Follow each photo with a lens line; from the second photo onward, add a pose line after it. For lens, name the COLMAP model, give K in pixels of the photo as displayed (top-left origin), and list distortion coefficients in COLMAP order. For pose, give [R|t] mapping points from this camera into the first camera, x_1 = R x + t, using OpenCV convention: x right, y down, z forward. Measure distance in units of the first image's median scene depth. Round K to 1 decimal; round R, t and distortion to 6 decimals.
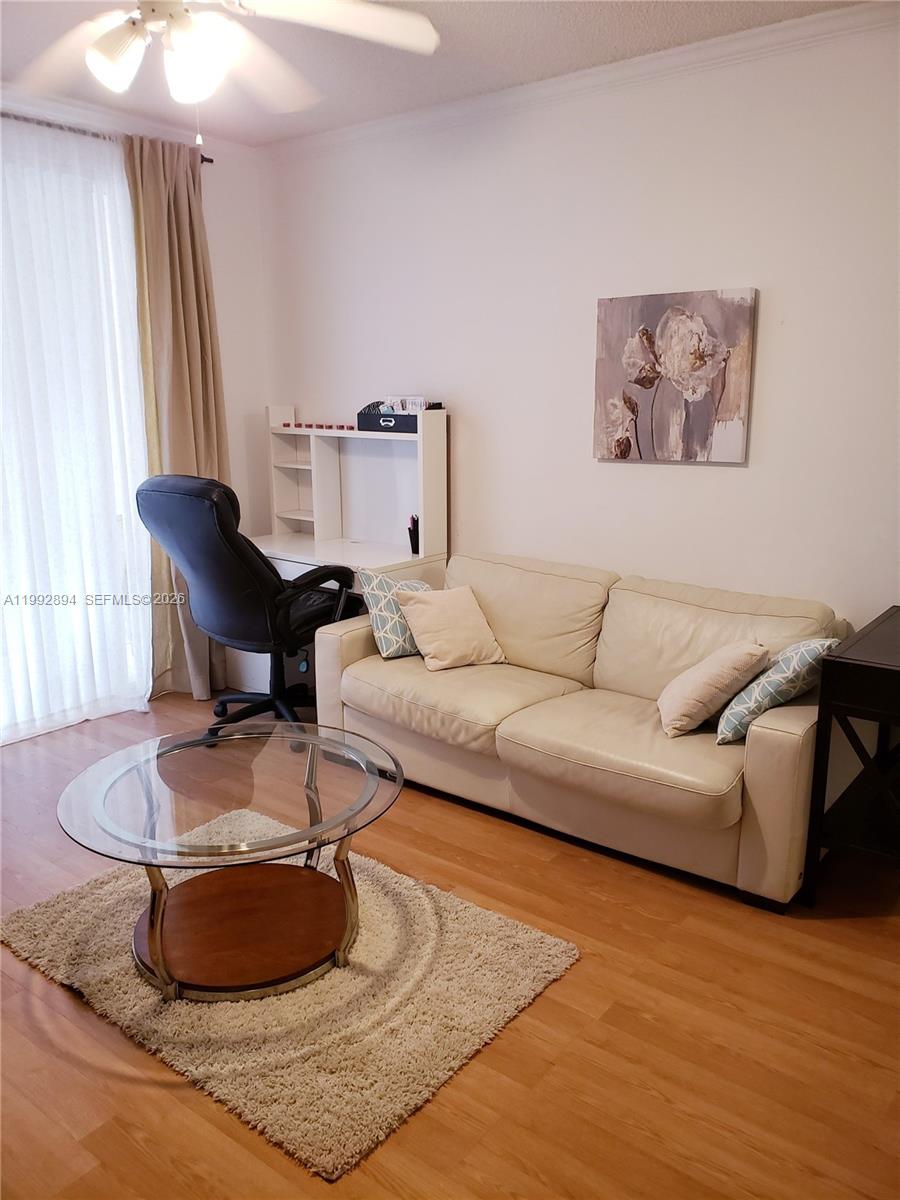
lens RADIAL K [[929.2, 0, 444.3], [0, 929.2, 606.1], [0, 0, 1]] dist [-0.006669, -0.009316]
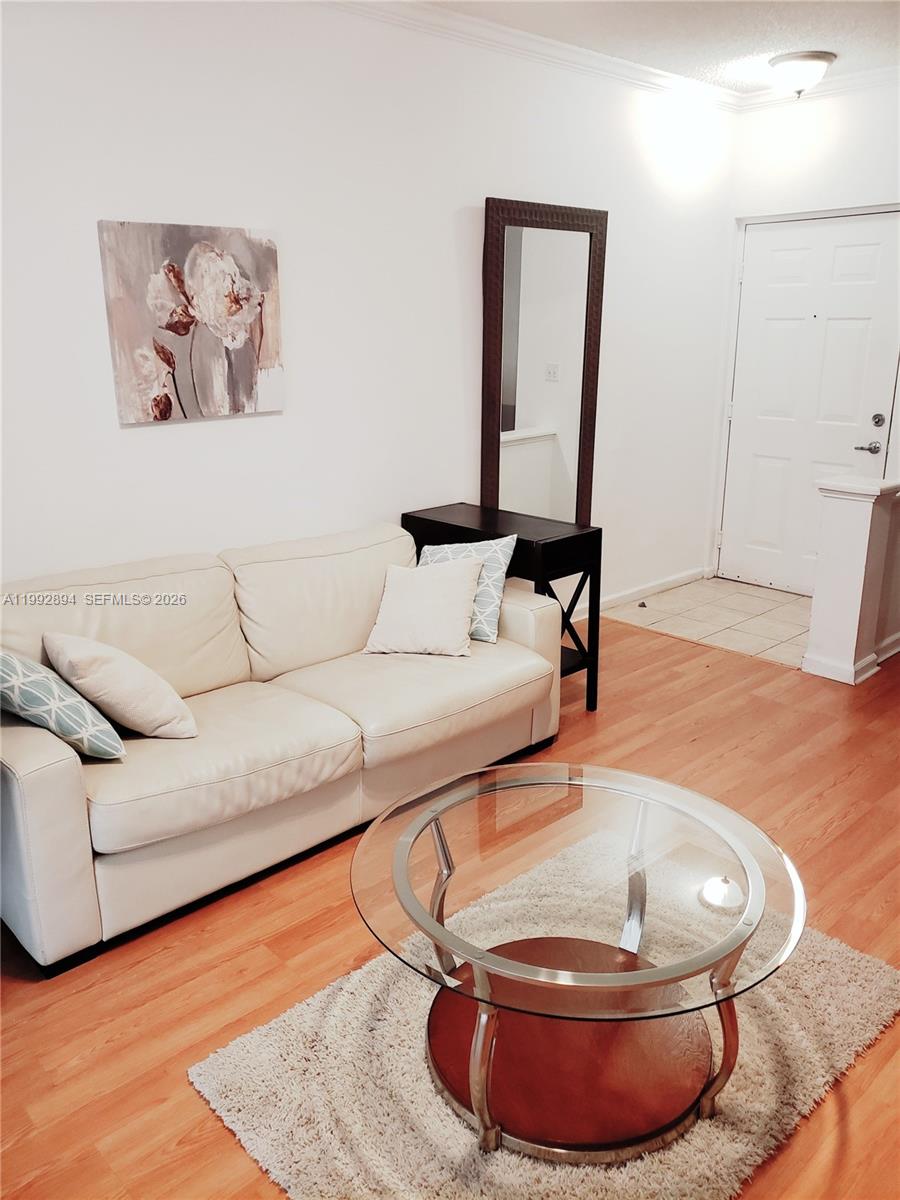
lens RADIAL K [[929.2, 0, 447.4], [0, 929.2, 592.4], [0, 0, 1]] dist [-0.006669, -0.009316]
pose [[0.144425, -0.279317, 0.949275, -0.640468], [0.222236, 0.943981, 0.243947, -0.168305], [-0.964237, 0.175731, 0.198408, 0.648177]]
